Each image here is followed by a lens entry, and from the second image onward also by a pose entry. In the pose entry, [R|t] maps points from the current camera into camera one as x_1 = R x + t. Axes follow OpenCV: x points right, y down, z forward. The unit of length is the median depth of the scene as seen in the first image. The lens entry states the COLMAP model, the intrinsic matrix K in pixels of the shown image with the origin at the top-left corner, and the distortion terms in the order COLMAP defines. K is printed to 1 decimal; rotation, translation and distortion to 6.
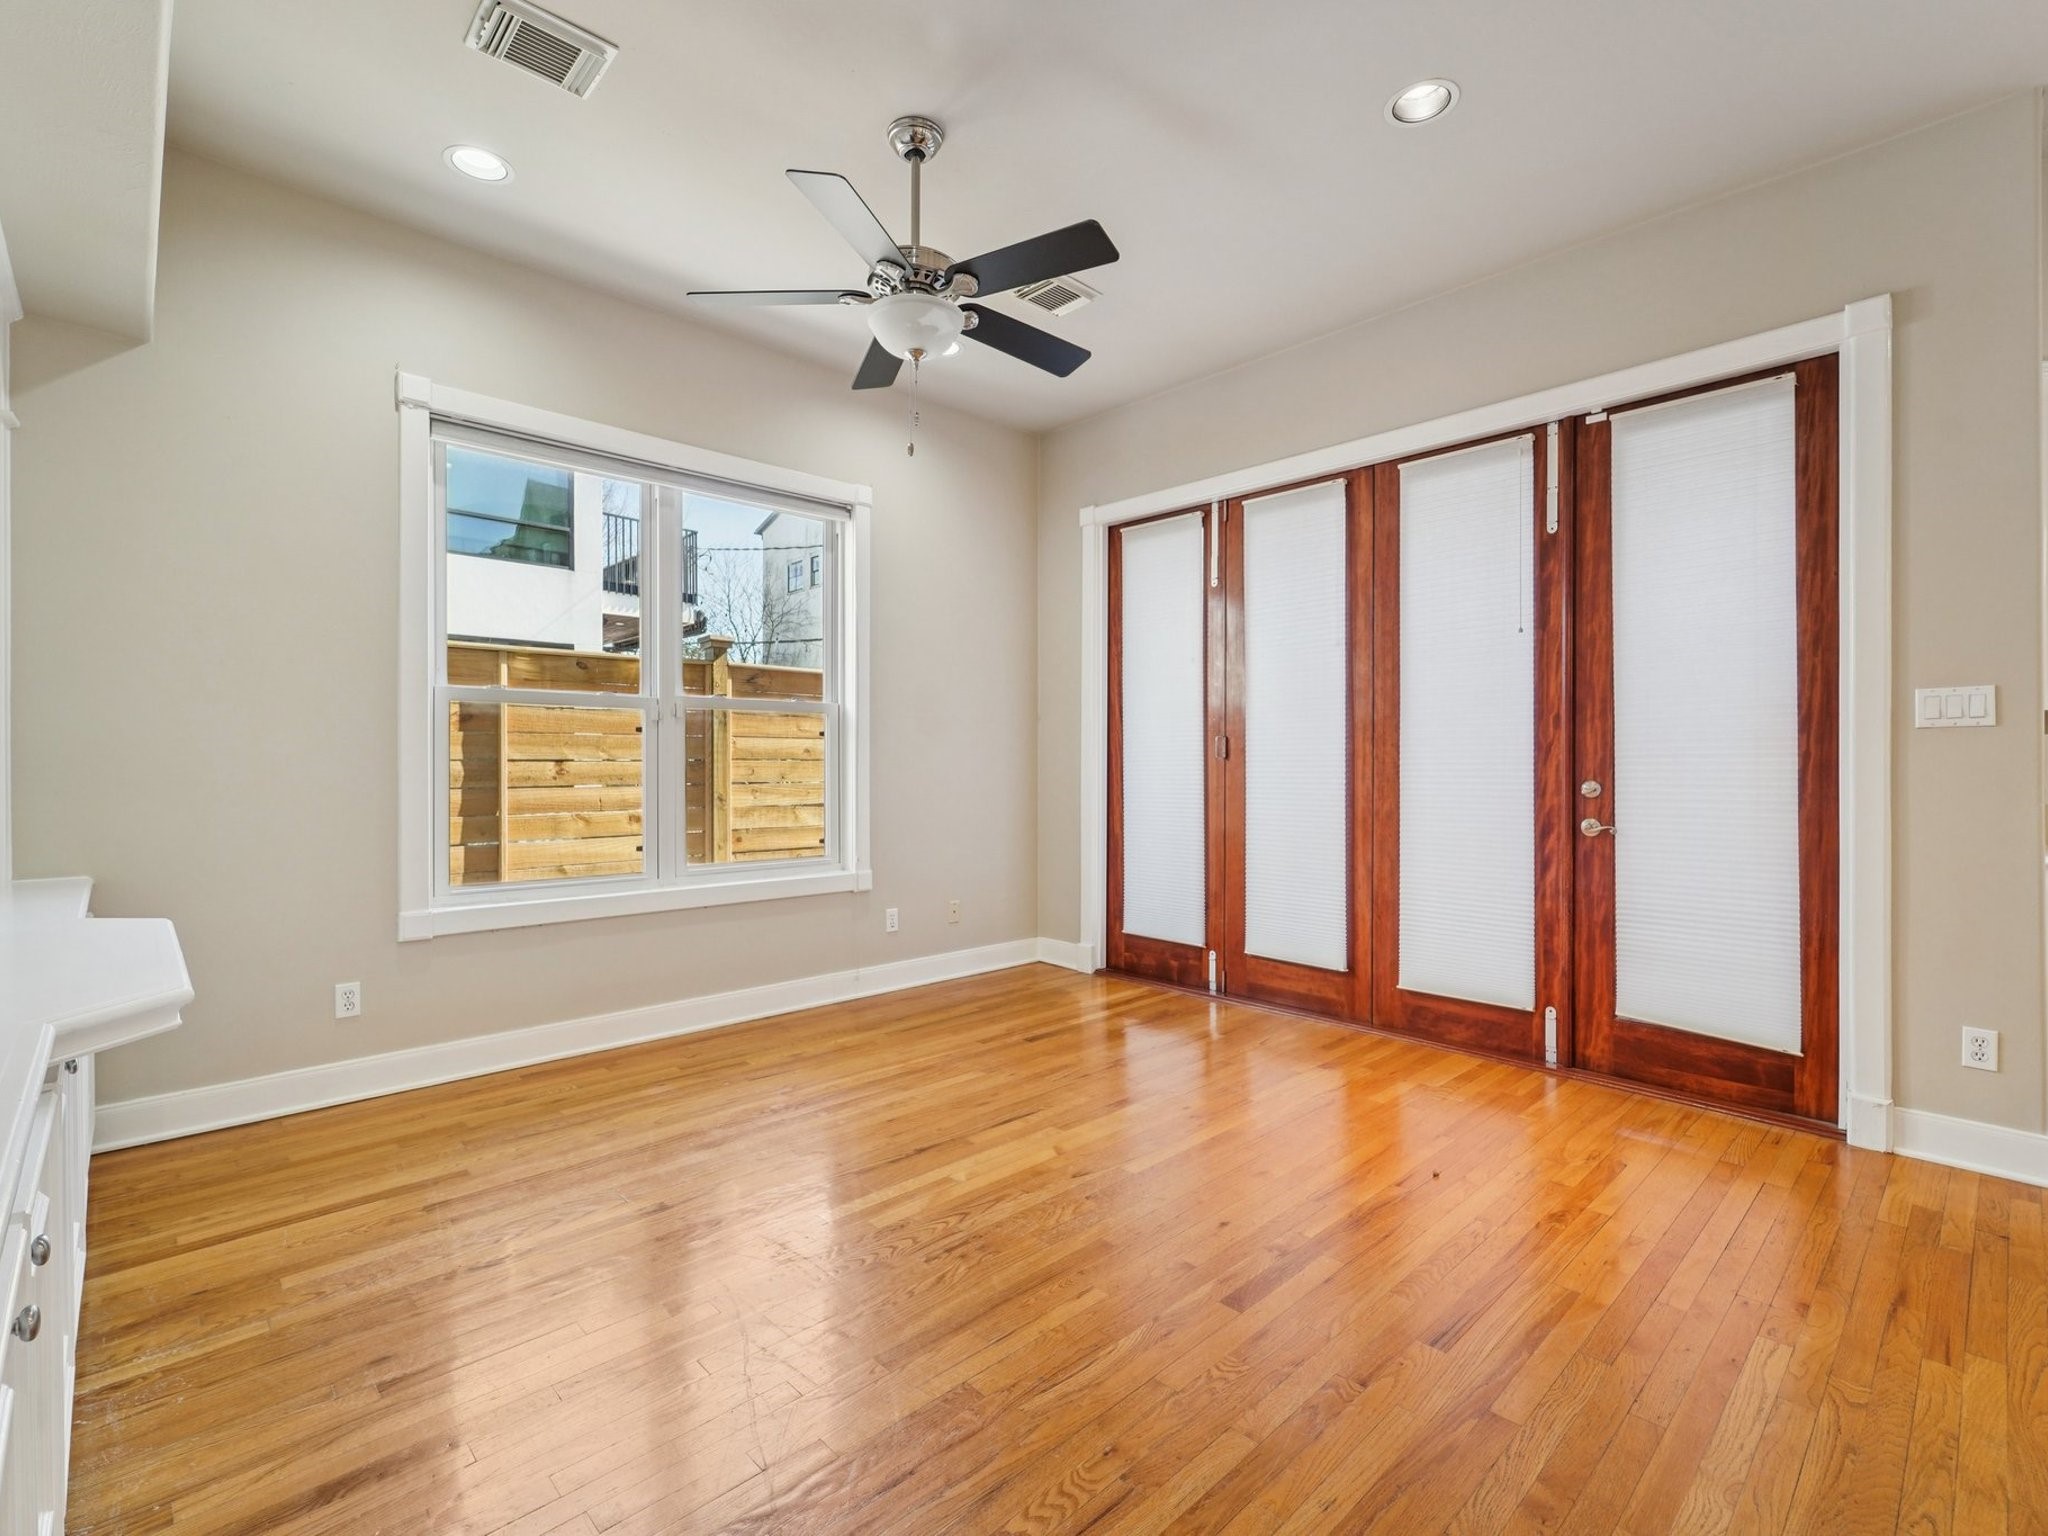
lens RADIAL K [[940.1, 0, 1016.9], [0, 940.1, 769.6], [0, 0, 1]] dist [-0.013764, 0.007823]
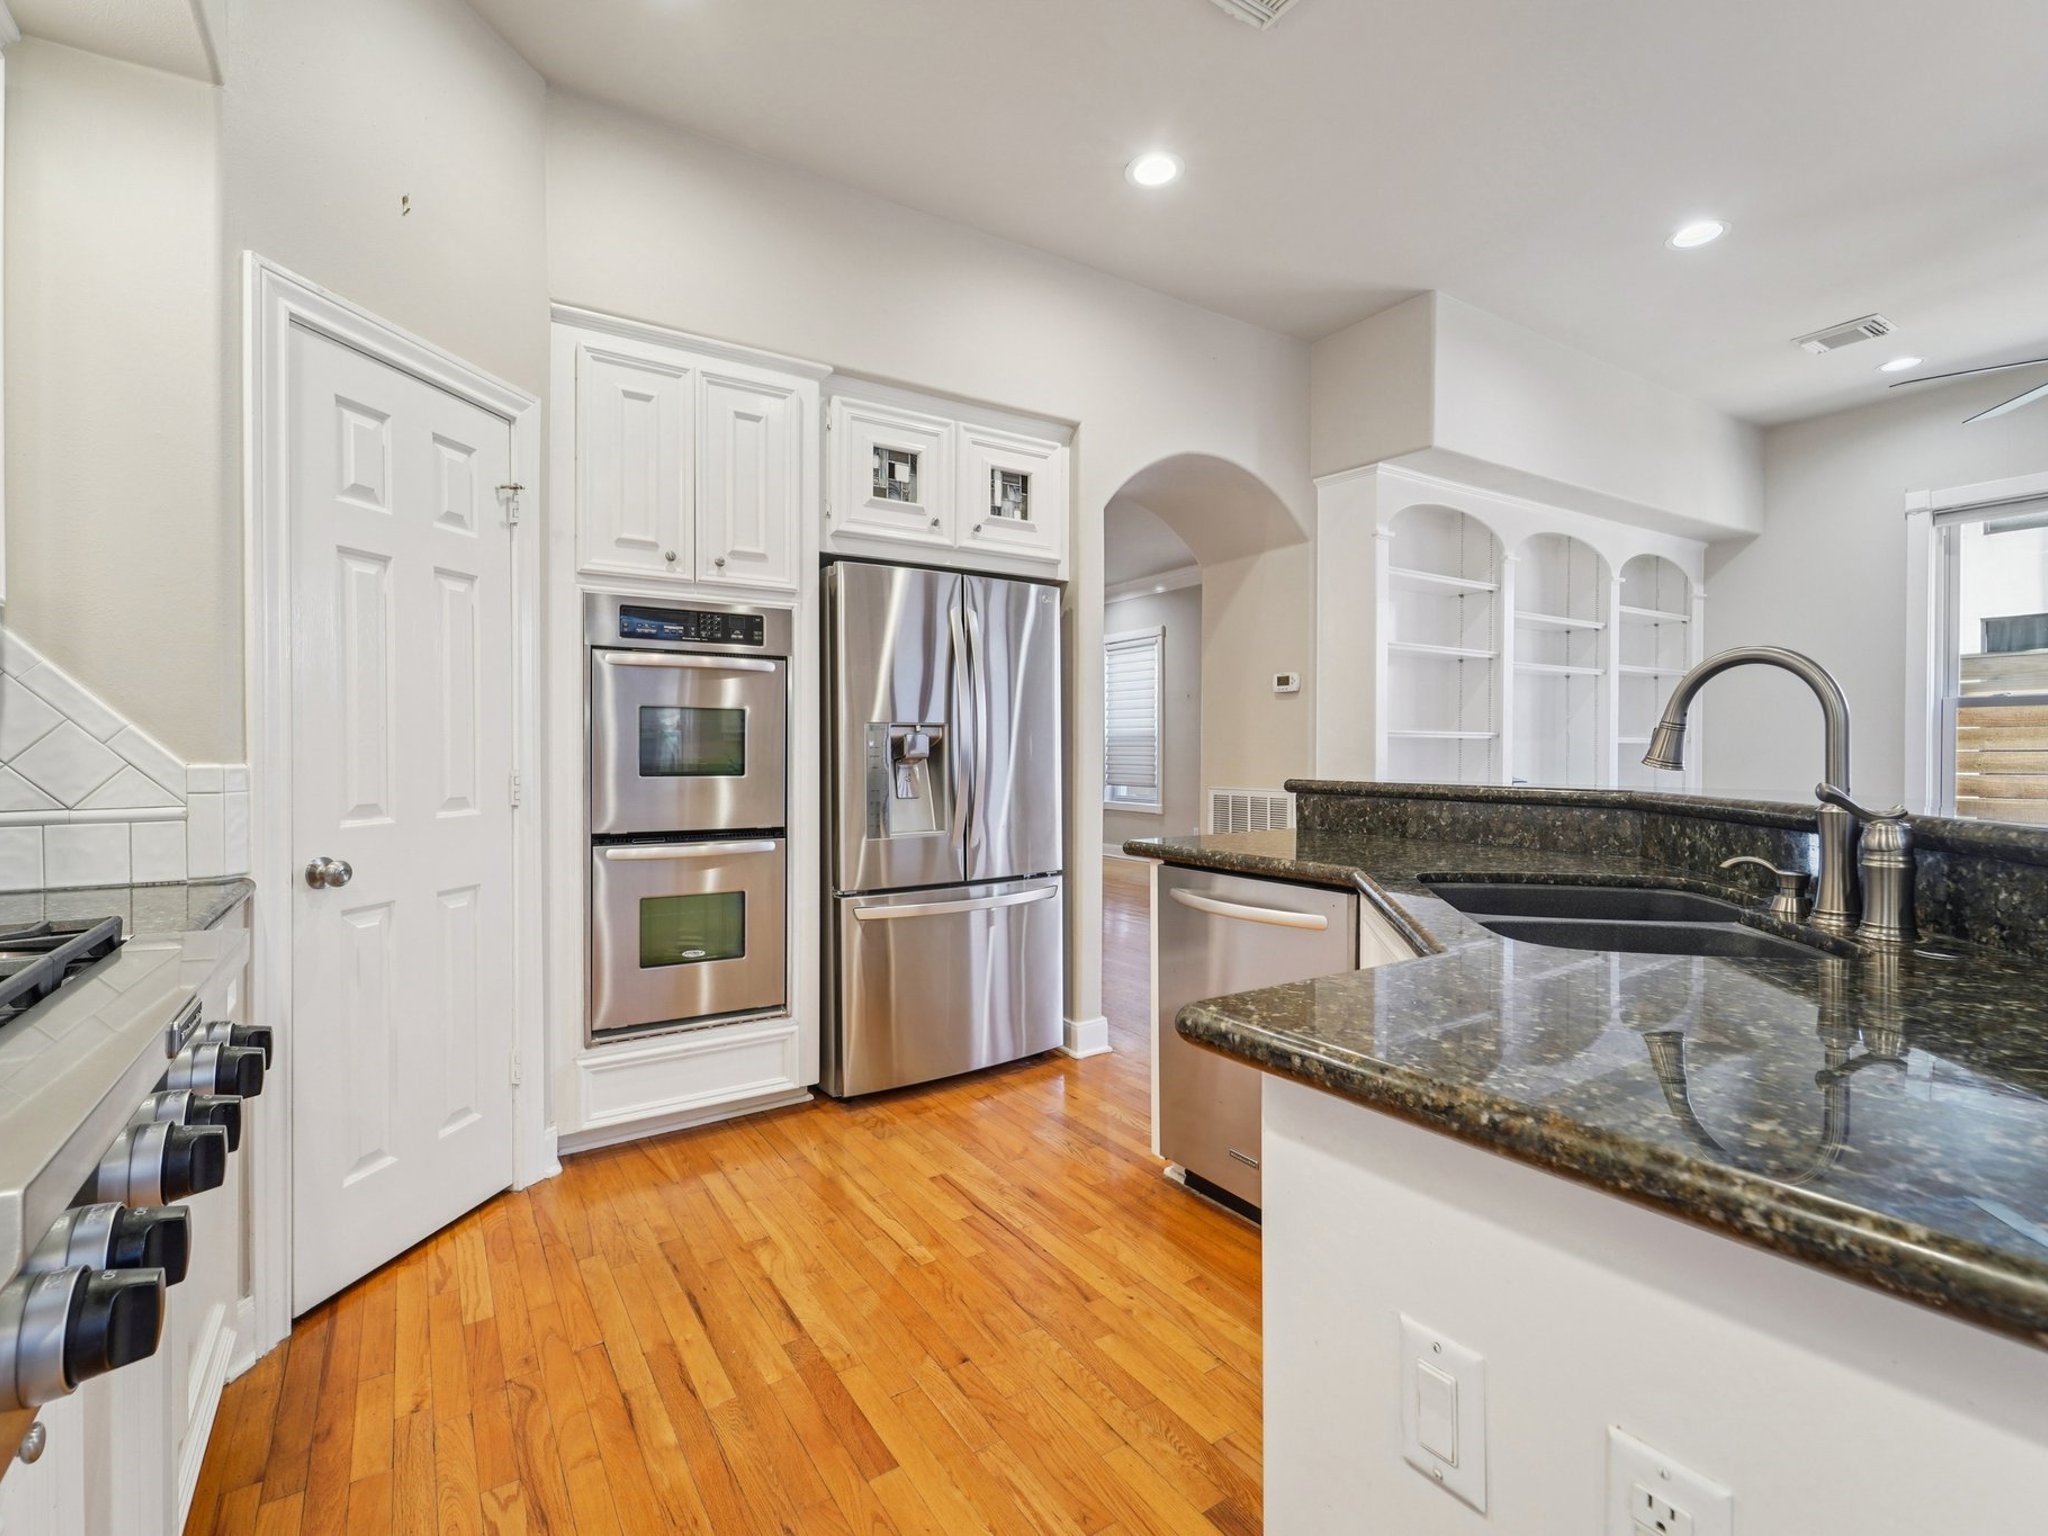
lens RADIAL K [[949.5, 0, 1032.3], [0, 949.5, 771.3], [0, 0, 1]] dist [0.001084, 0.000029]
pose [[-0.179729, 0.016403, -0.983579, 0.922328], [-0.004633, 0.999836, 0.017521, 0.001458], [0.983705, 0.007705, -0.179624, -0.090835]]
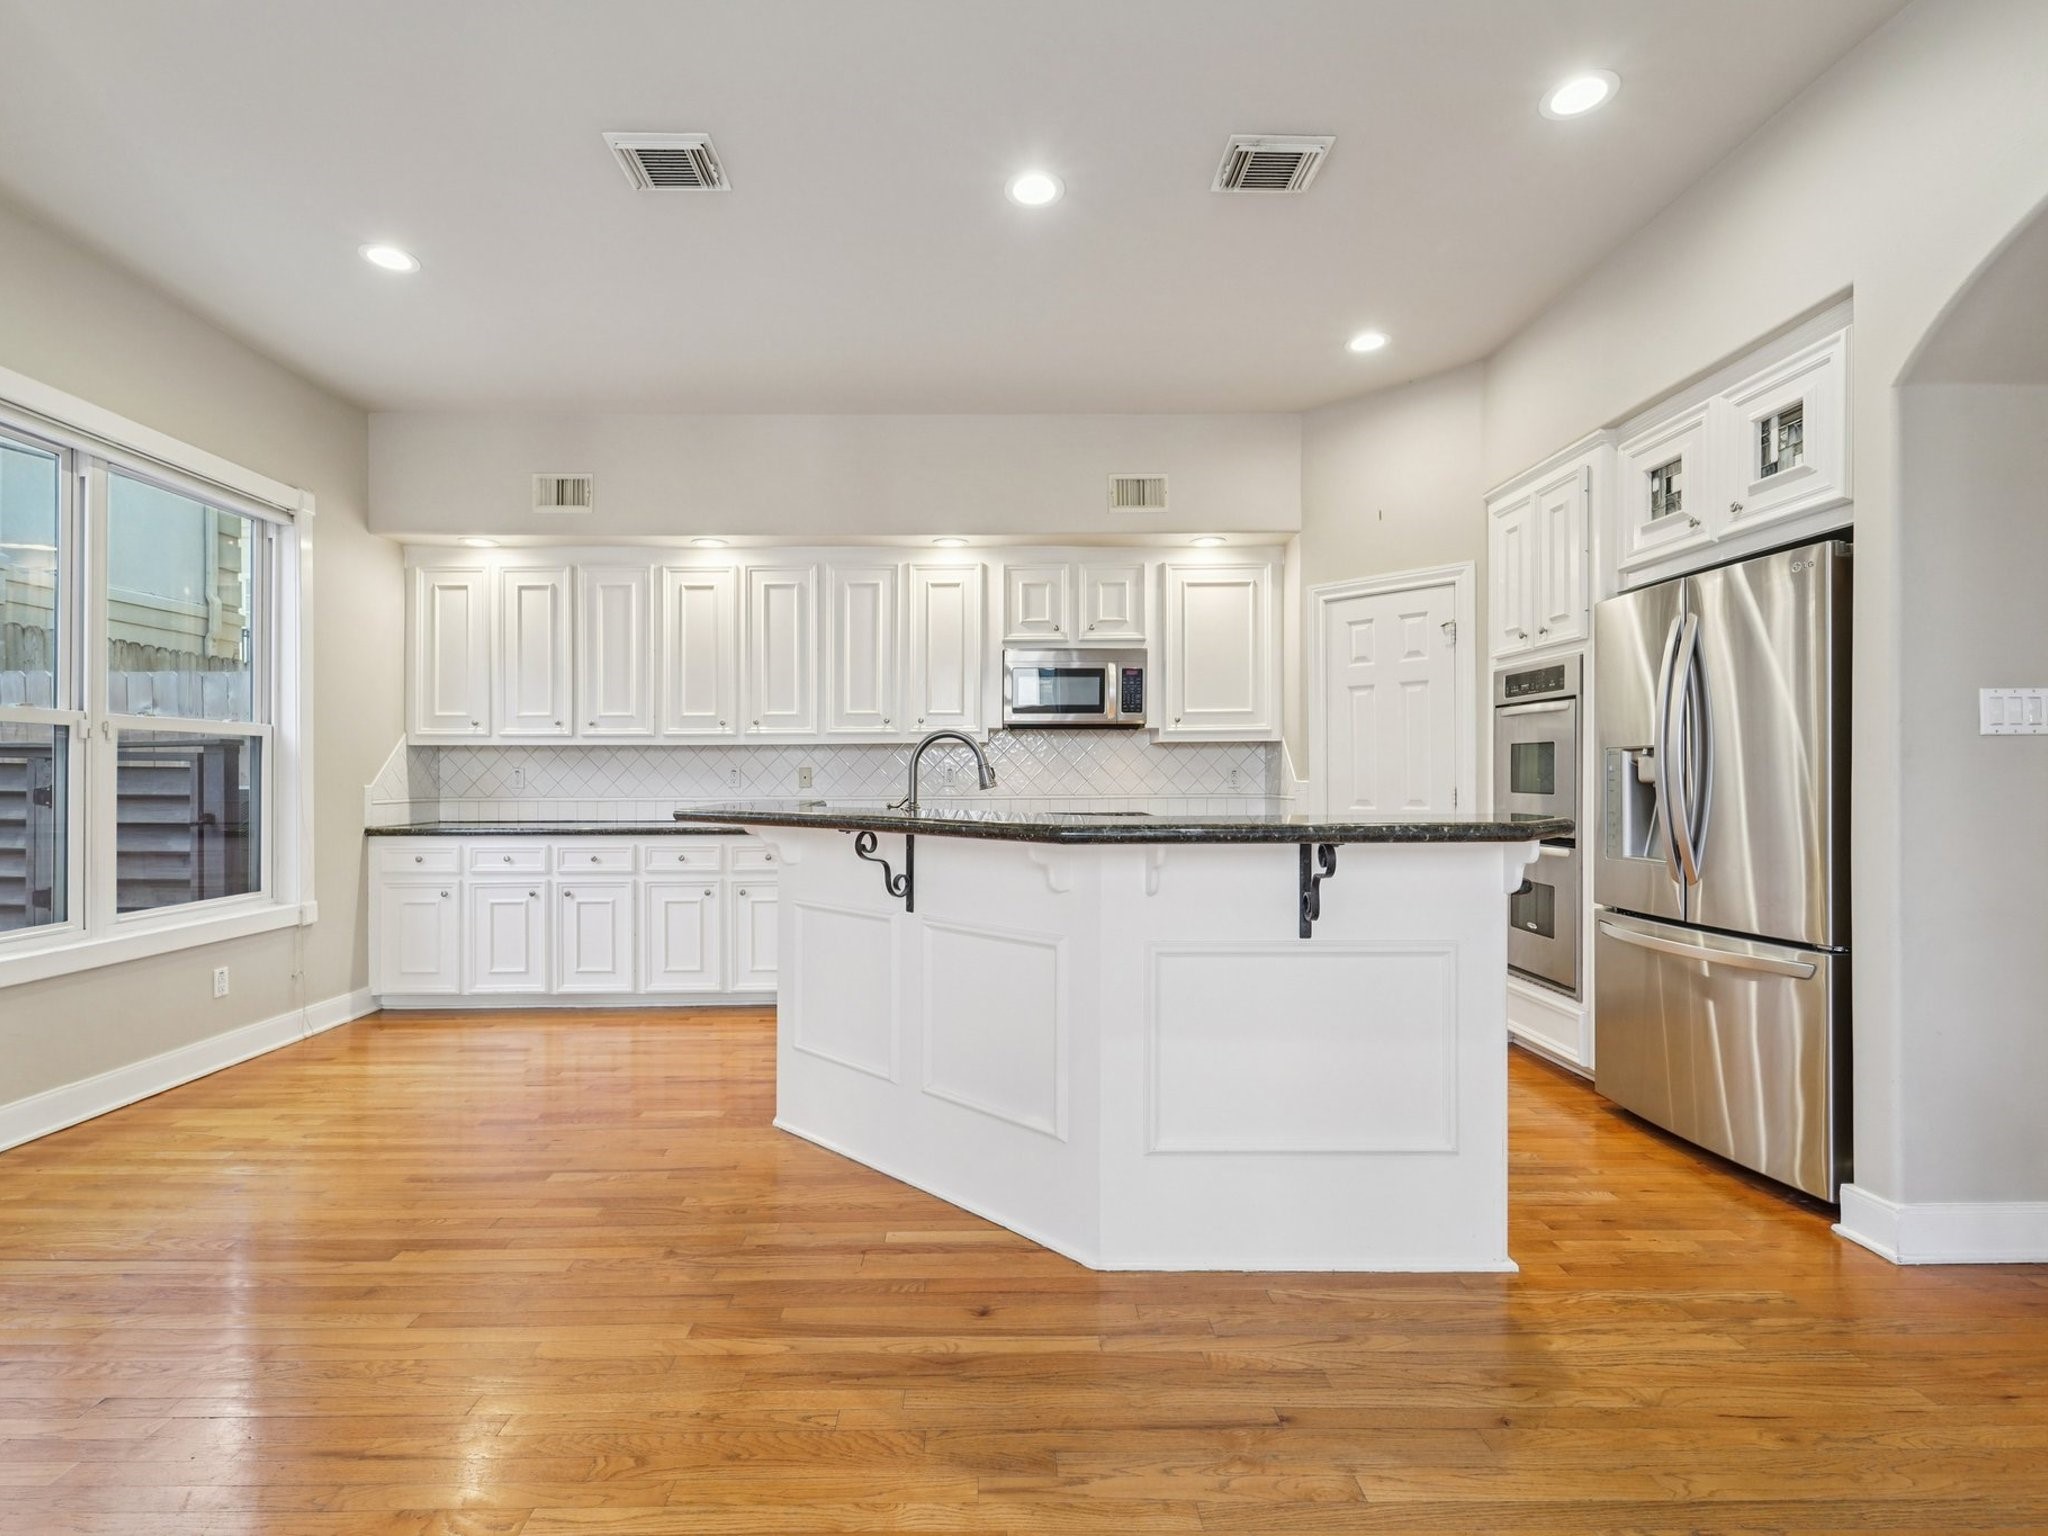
lens RADIAL K [[972.4, 0, 1000.3], [0, 972.4, 760.1], [0, 0, 1]] dist [0.004551, -0.000003]
pose [[-0.730829, 0.011647, 0.682461, -0.029683], [0.006612, 0.999928, -0.009984, -0.008905], [-0.682528, -0.002784, -0.730854, 0.631324]]
